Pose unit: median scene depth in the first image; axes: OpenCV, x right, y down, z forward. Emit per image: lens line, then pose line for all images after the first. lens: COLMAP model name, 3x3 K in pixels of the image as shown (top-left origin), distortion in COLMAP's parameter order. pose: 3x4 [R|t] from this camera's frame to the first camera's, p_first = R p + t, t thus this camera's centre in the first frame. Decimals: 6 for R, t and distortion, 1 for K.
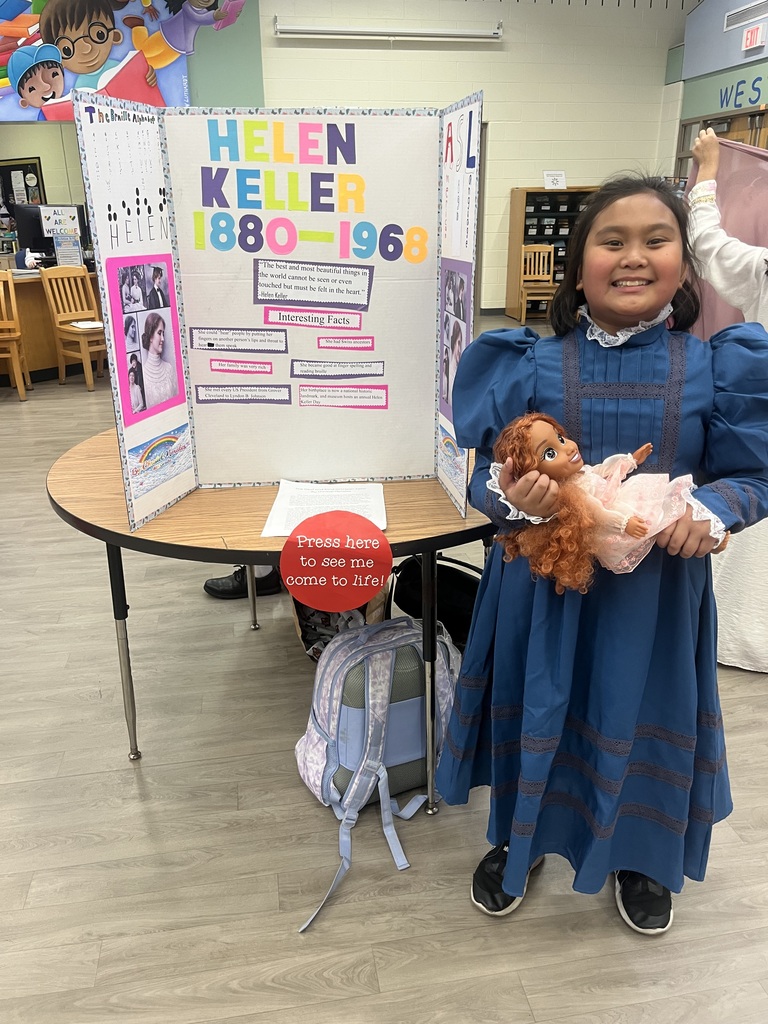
lens RADIAL K [[774.8, 0, 383.1], [0, 774.8, 511.6], [0, 0, 1]] dist [0.039264, -0.072049]
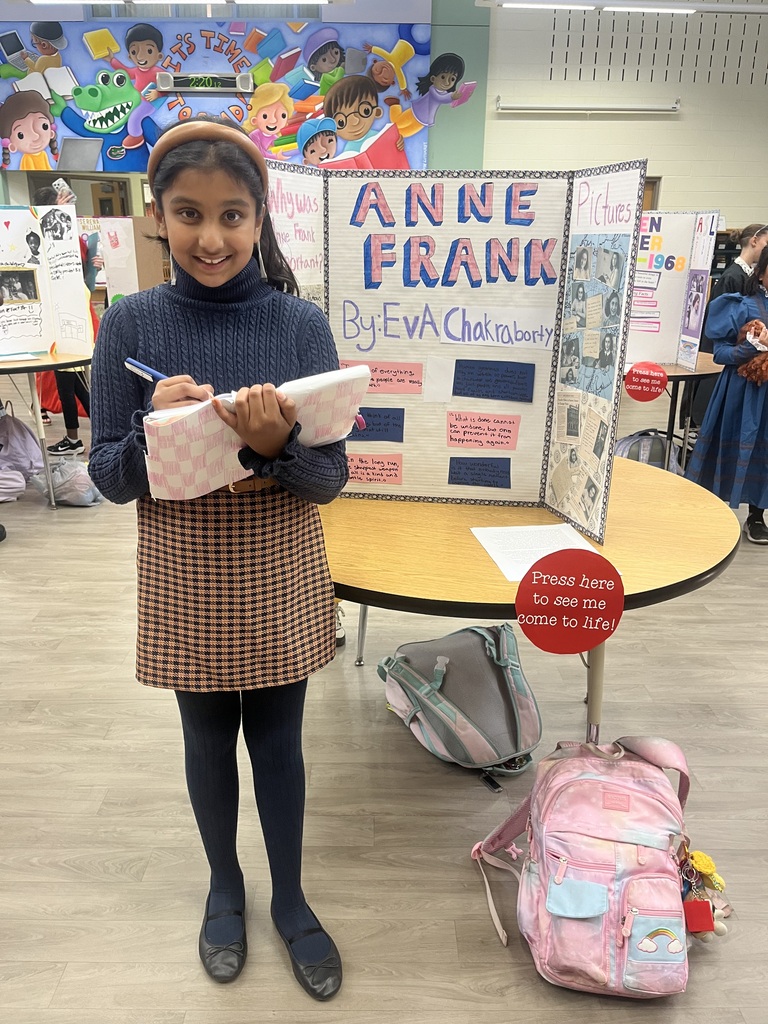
lens RADIAL K [[774.8, 0, 390.9], [0, 774.8, 521.1], [0, 0, 1]] dist [0.039264, -0.072049]
pose [[0.987143, 0.072165, -0.142620, -0.084564], [-0.076215, 0.996823, -0.023135, 0.111932], [0.140497, 0.033707, 0.989507, -0.290178]]
